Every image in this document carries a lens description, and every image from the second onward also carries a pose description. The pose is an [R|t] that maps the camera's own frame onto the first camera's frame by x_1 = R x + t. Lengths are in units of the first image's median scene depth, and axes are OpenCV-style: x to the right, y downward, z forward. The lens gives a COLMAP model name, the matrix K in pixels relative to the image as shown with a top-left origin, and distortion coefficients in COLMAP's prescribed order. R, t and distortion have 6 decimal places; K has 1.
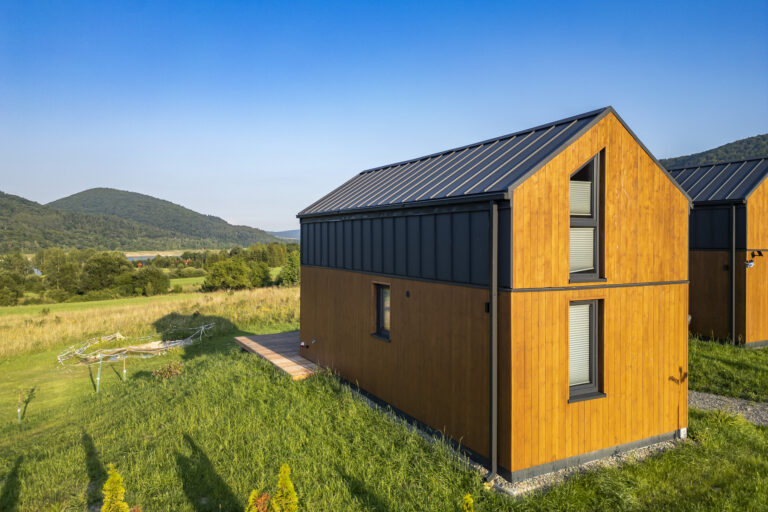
lens RADIAL K [[538.8, 0, 384.3], [0, 538.8, 242.1], [0, 0, 1]] dist [0.059641, -0.056403]
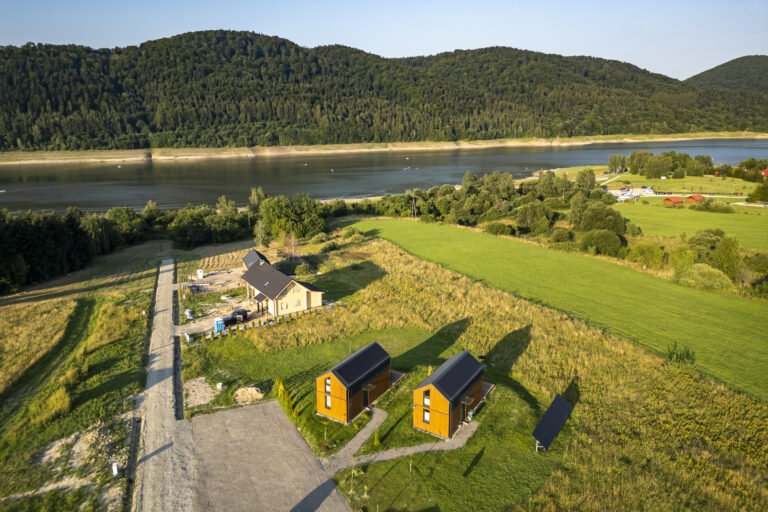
lens RADIAL K [[538.8, 0, 382.6], [0, 538.8, 251.1], [0, 0, 1]] dist [0.059641, -0.056403]
pose [[0.481614, 0.215099, -0.849576, 0.466155], [0.011104, 0.967836, 0.251335, -0.256826], [0.876313, -0.130480, 0.463735, -0.101266]]
